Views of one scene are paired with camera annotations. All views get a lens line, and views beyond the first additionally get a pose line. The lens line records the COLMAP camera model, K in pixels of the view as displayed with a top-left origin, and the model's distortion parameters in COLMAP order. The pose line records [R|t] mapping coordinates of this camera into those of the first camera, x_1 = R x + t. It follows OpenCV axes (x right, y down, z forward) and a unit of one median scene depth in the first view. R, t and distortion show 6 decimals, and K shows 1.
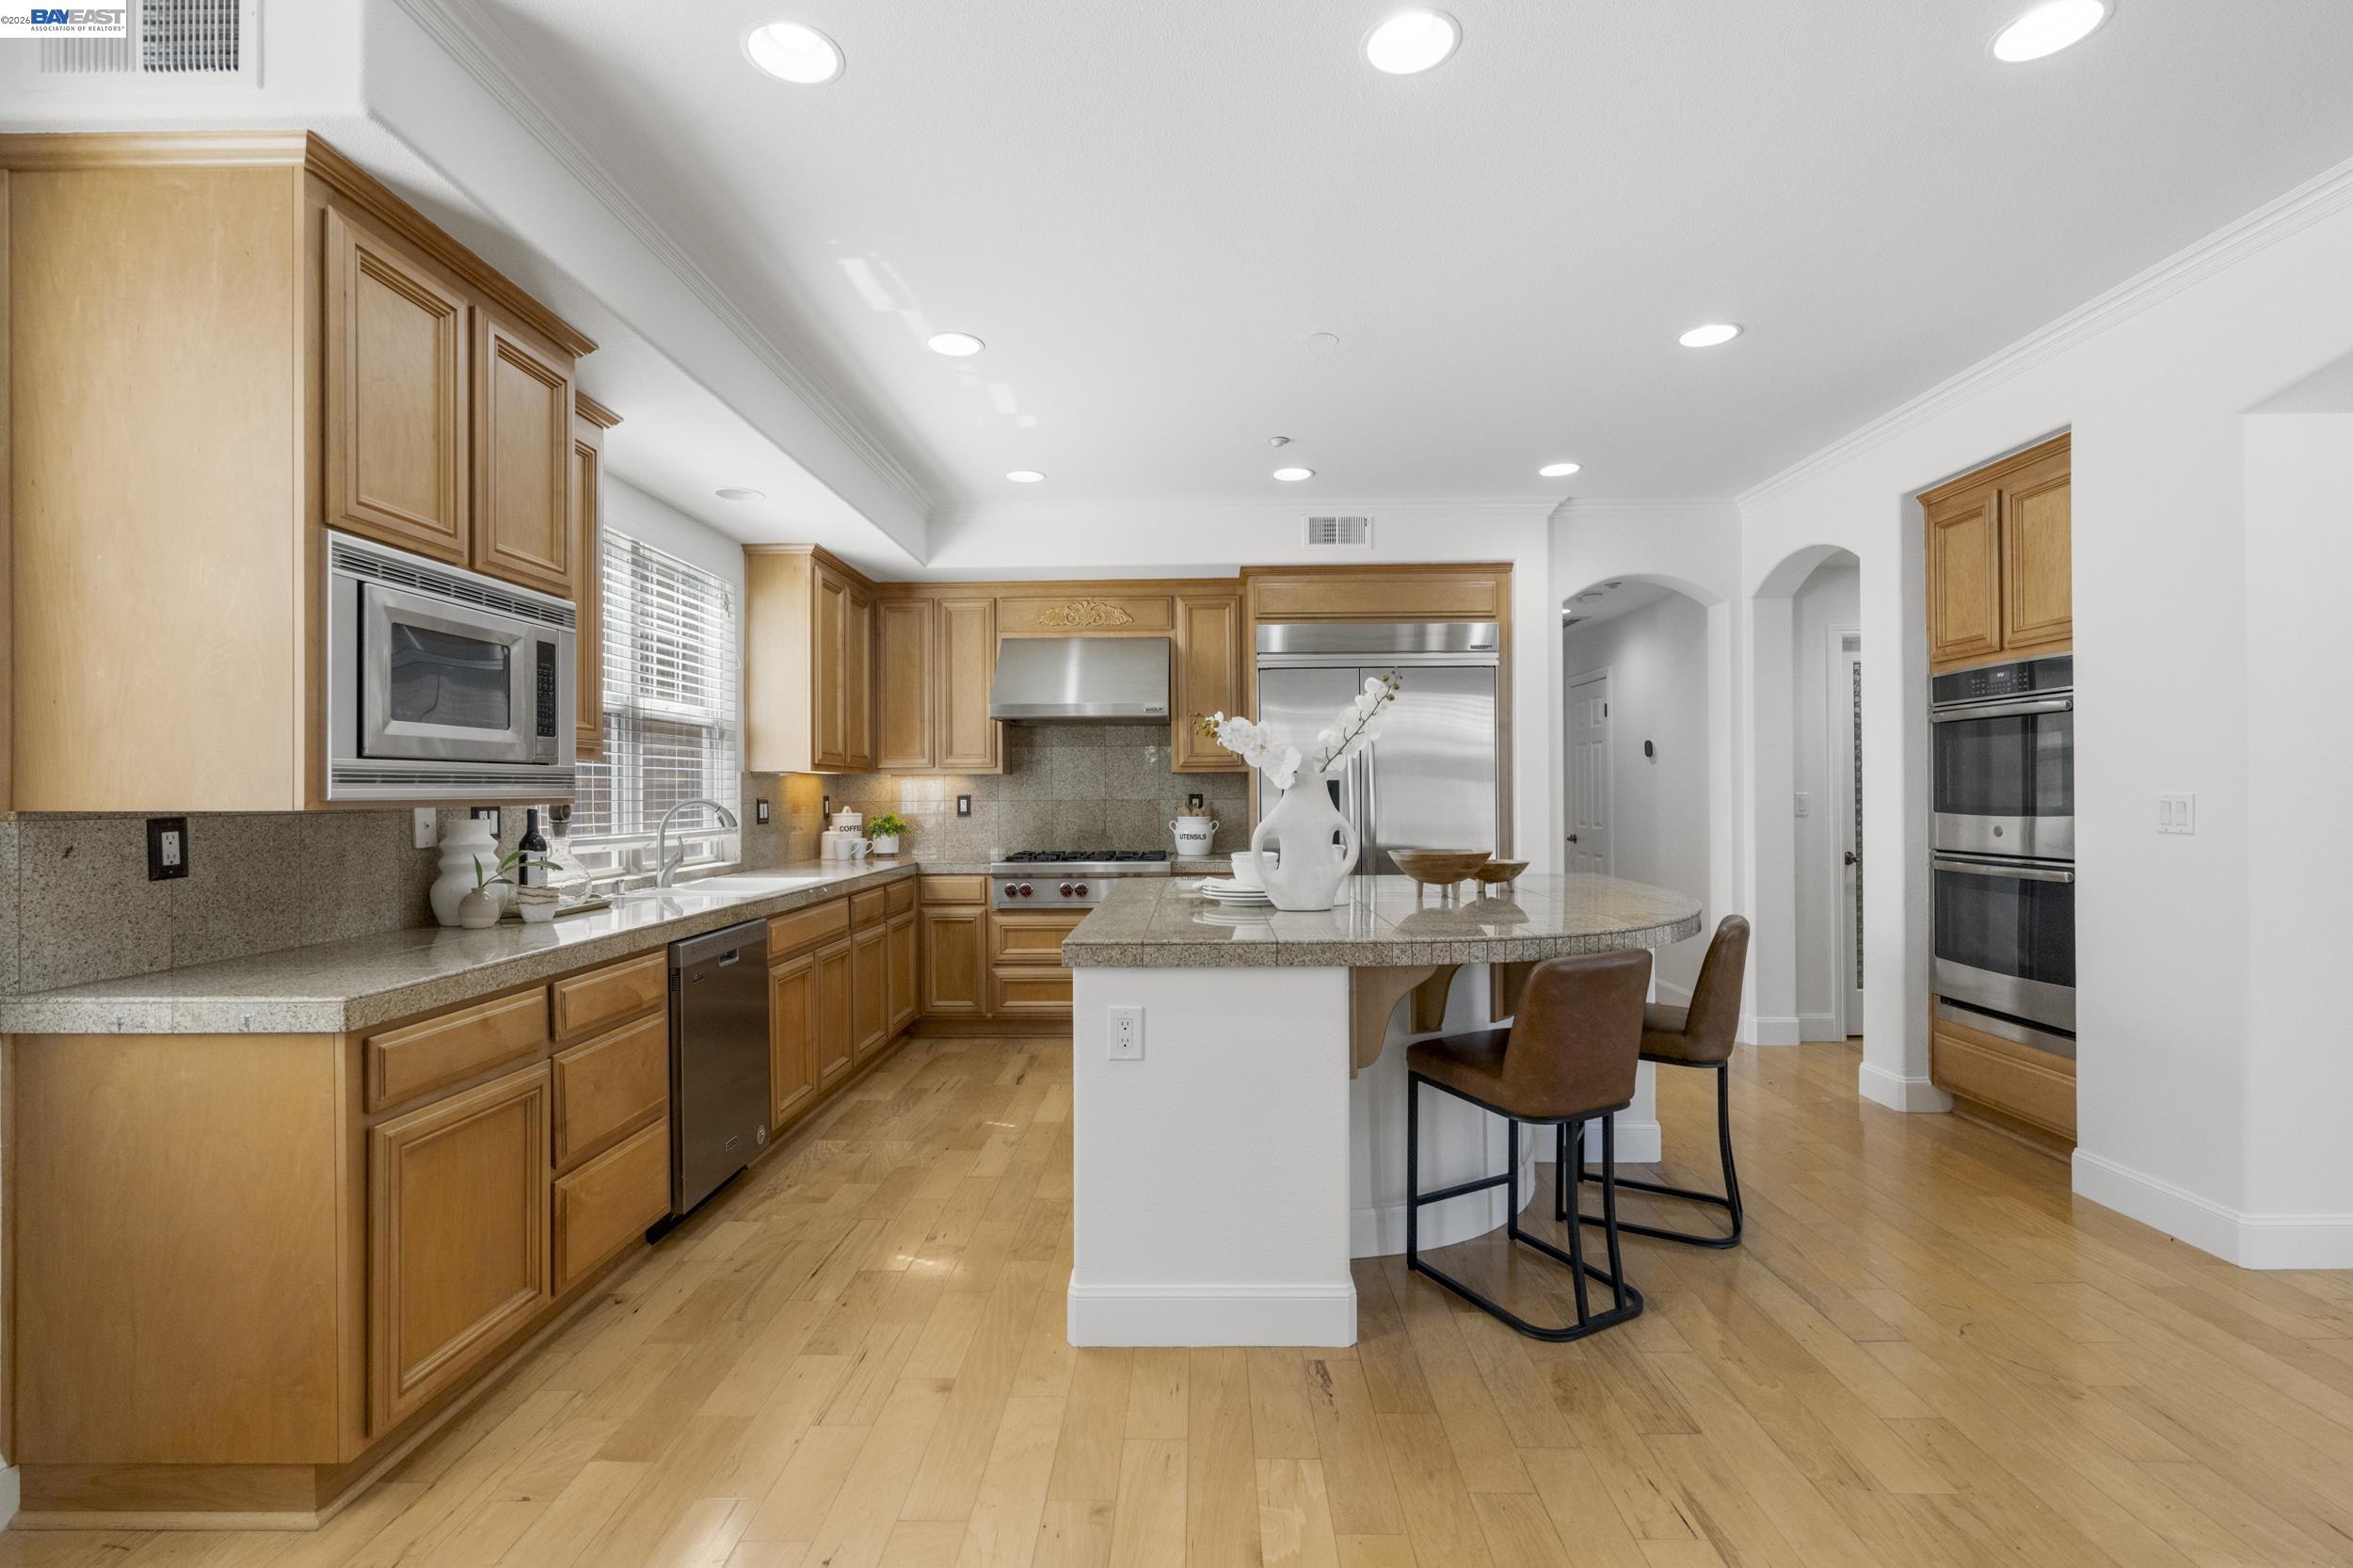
lens RADIAL K [[1067.6, 0, 1182.8], [0, 1067.6, 786.4], [0, 0, 1]] dist [-0.004224, 0.000775]
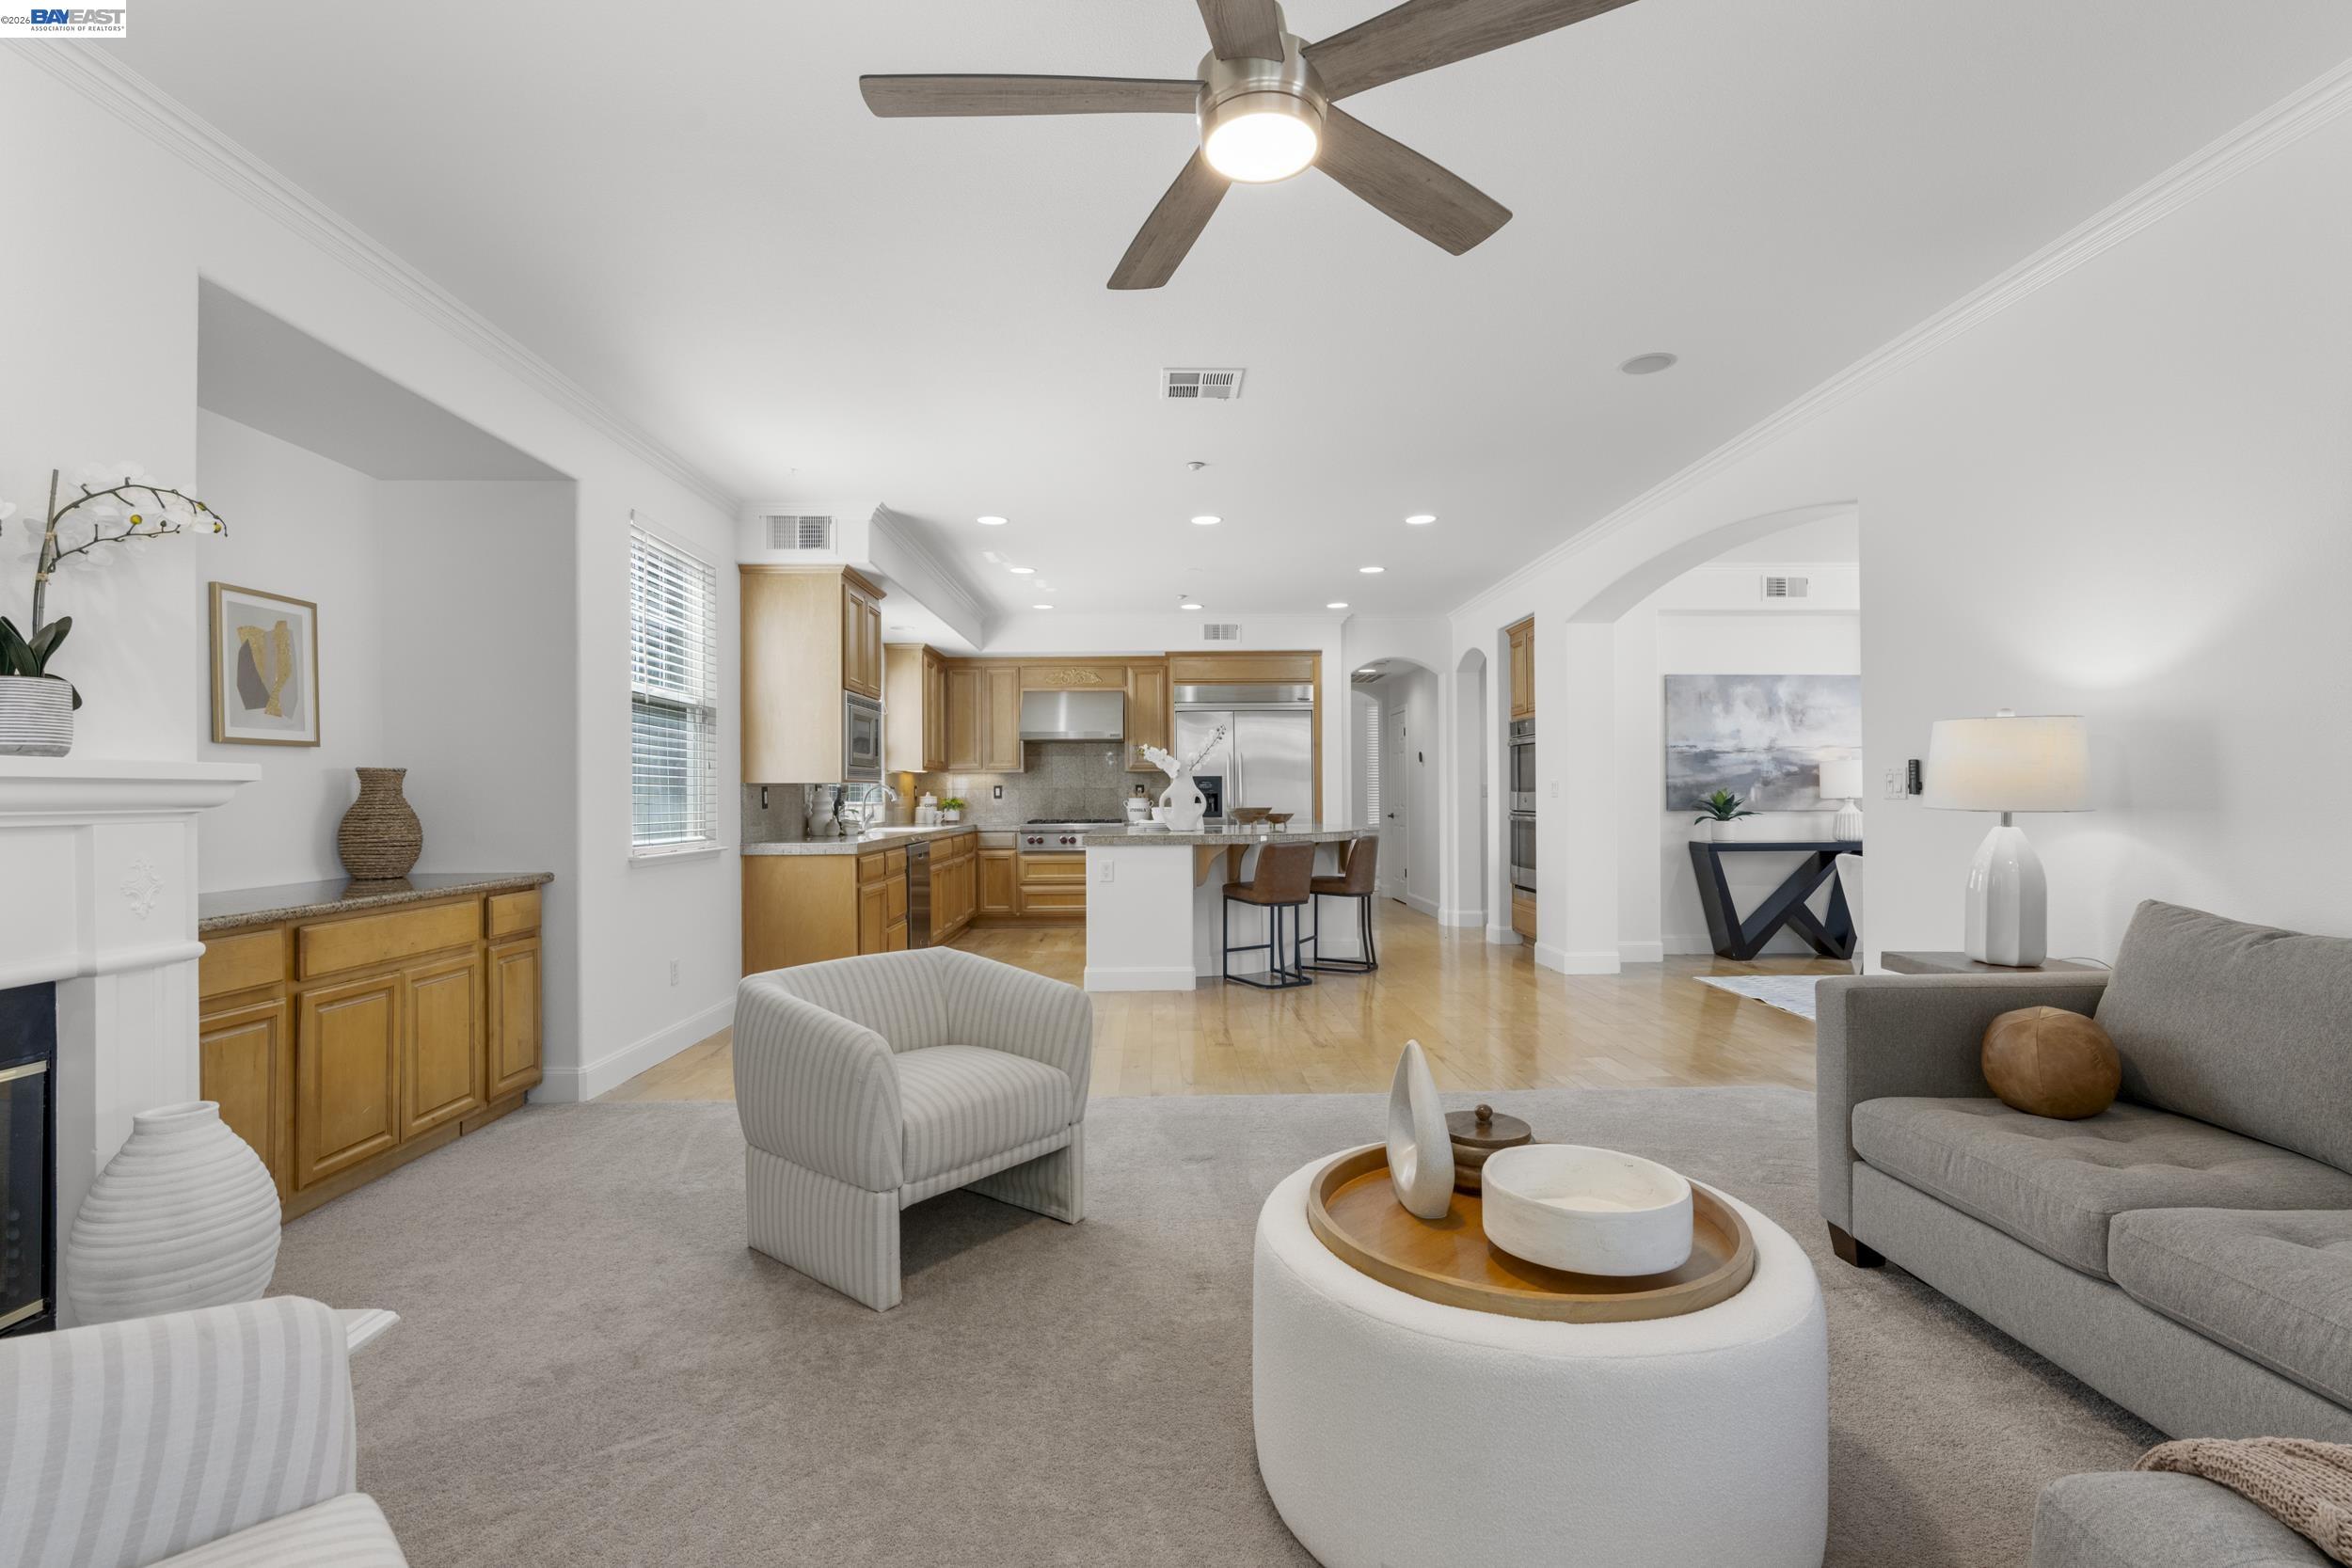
lens RADIAL K [[1078.6, 0, 1176.0], [0, 1078.6, 784.0], [0, 0, 1]] dist [0.000873, 0.000793]
pose [[0.999370, 0.000026, 0.035492, 0.013763], [0.000094, 0.999994, -0.003360, 0.017835], [-0.035492, 0.003361, 0.999364, -1.030628]]
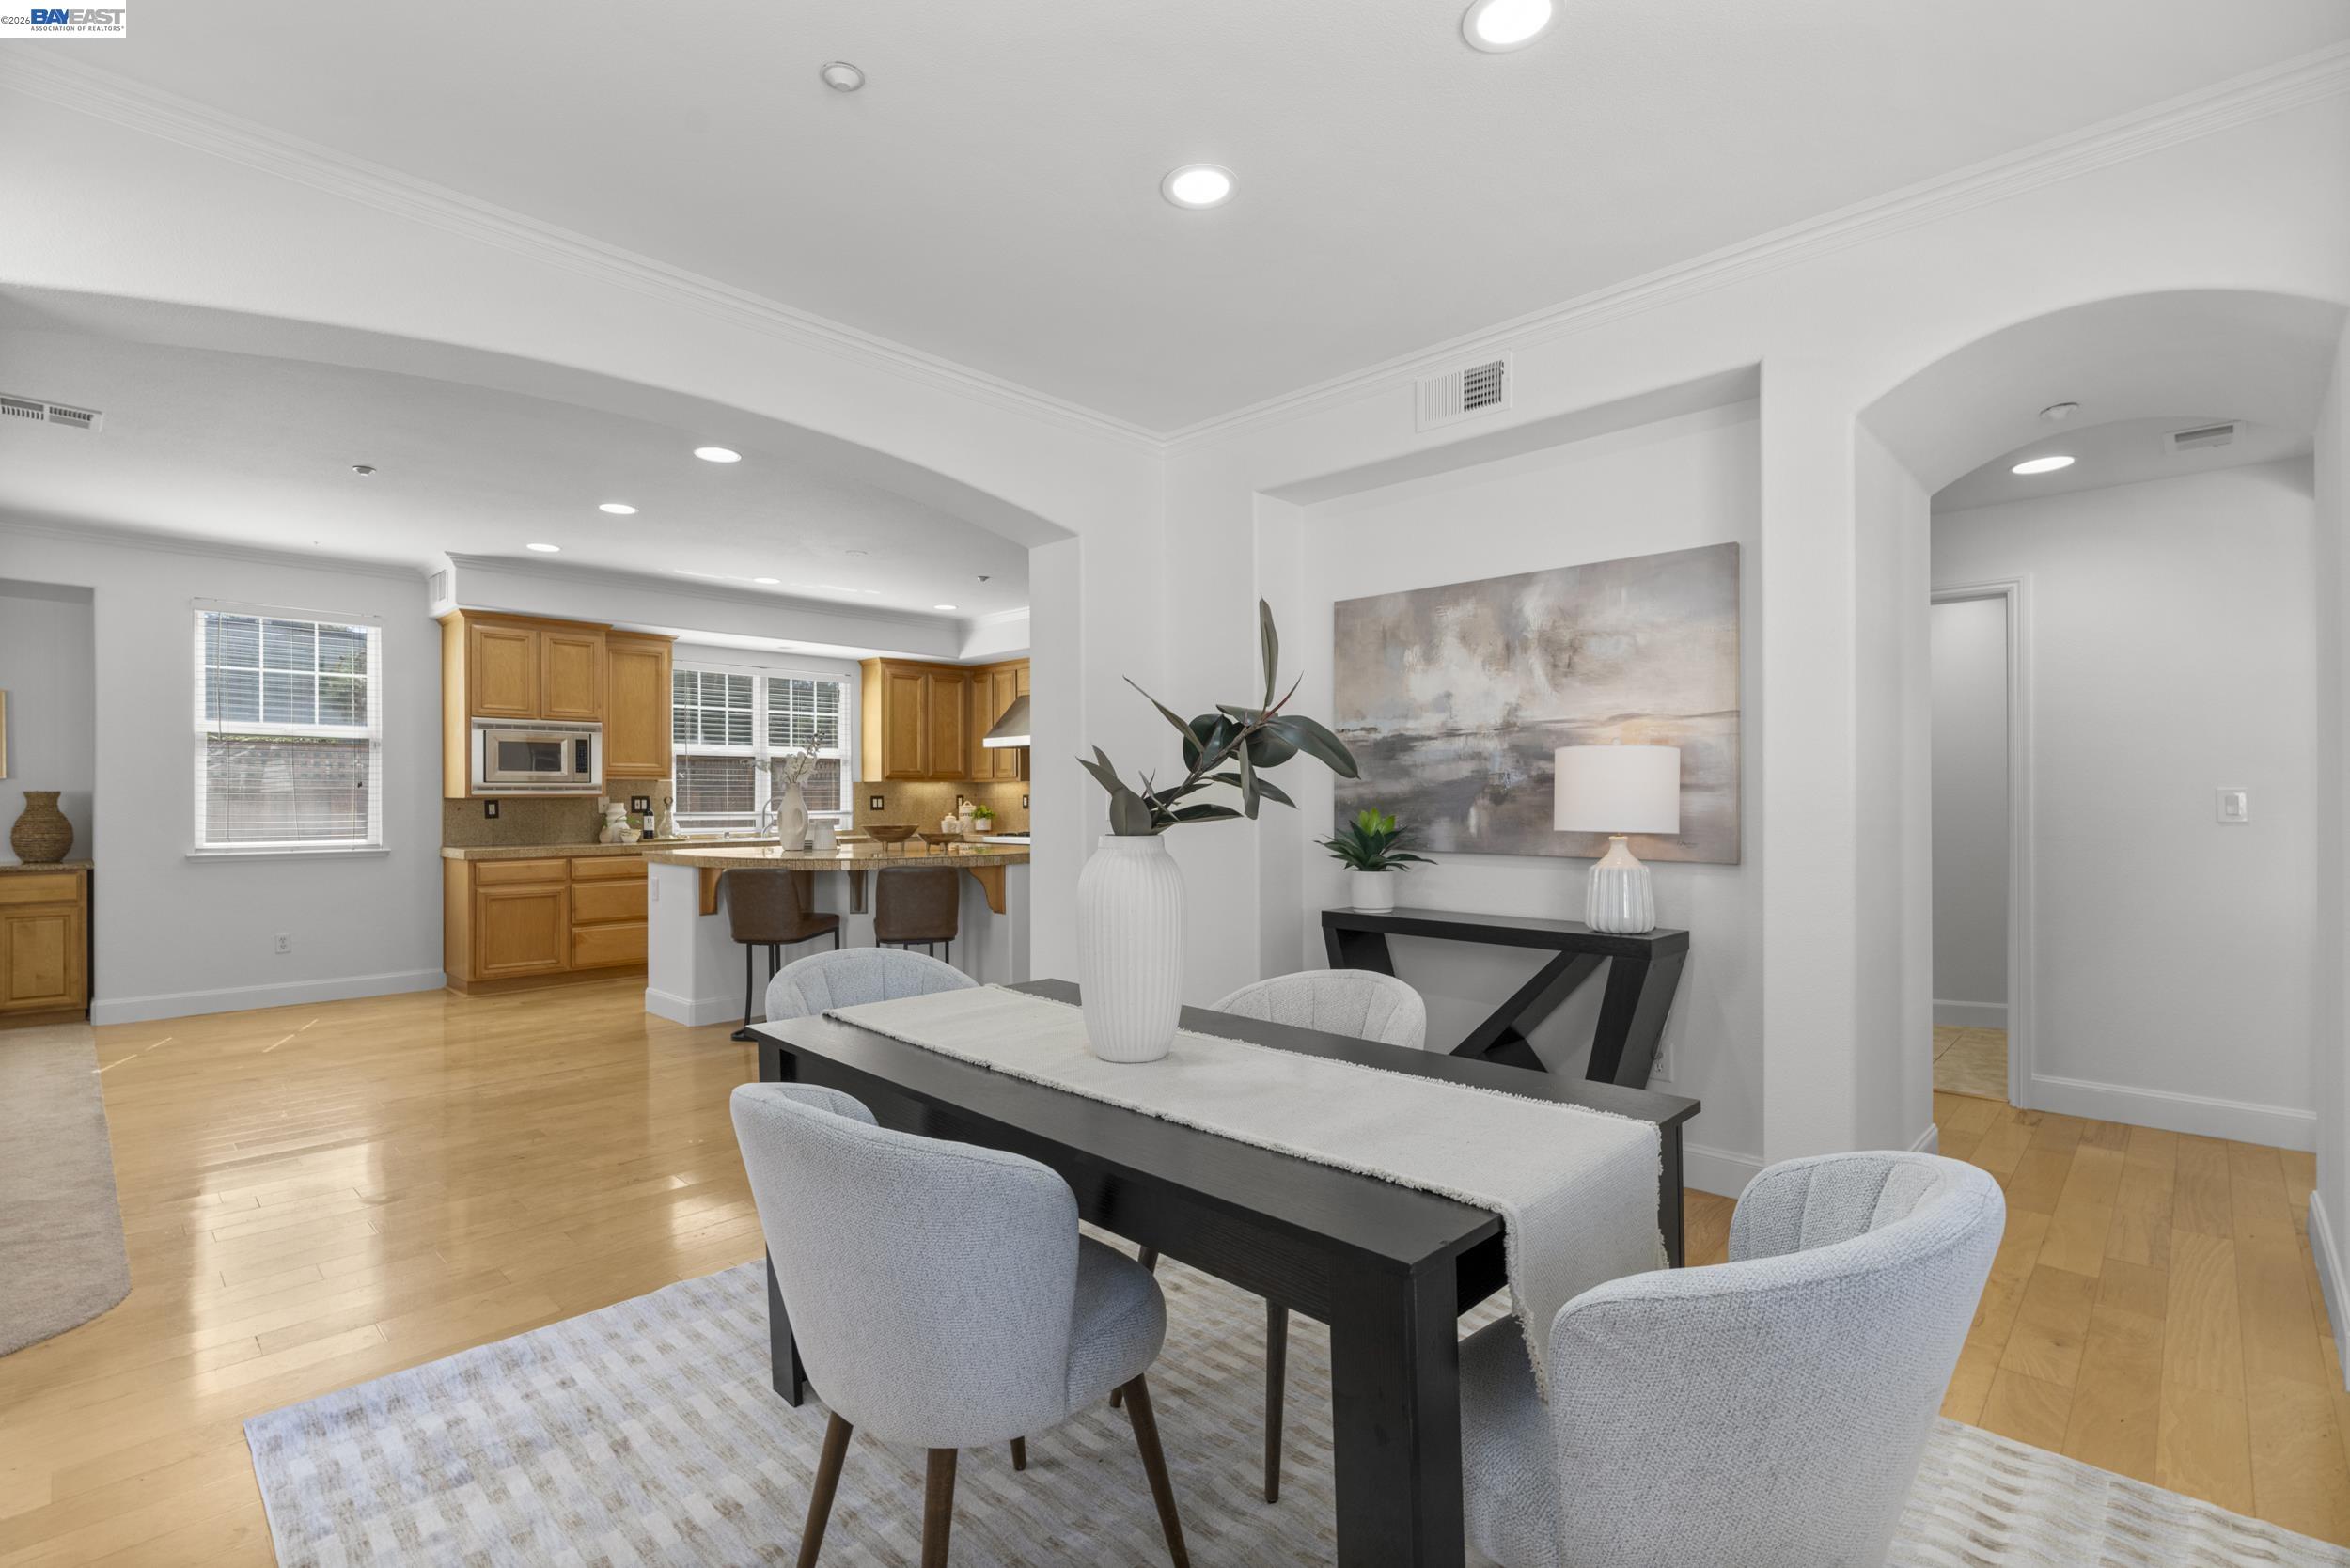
lens RADIAL K [[1072.7, 0, 1174.3], [0, 1072.7, 792.6], [0, 0, 1]] dist [0.000102, 0.000193]
pose [[0.729344, -0.000134, -0.684147, 1.613365], [0.003411, 0.999988, 0.003441, 0.000635], [0.684138, -0.004844, 0.729336, 0.002304]]
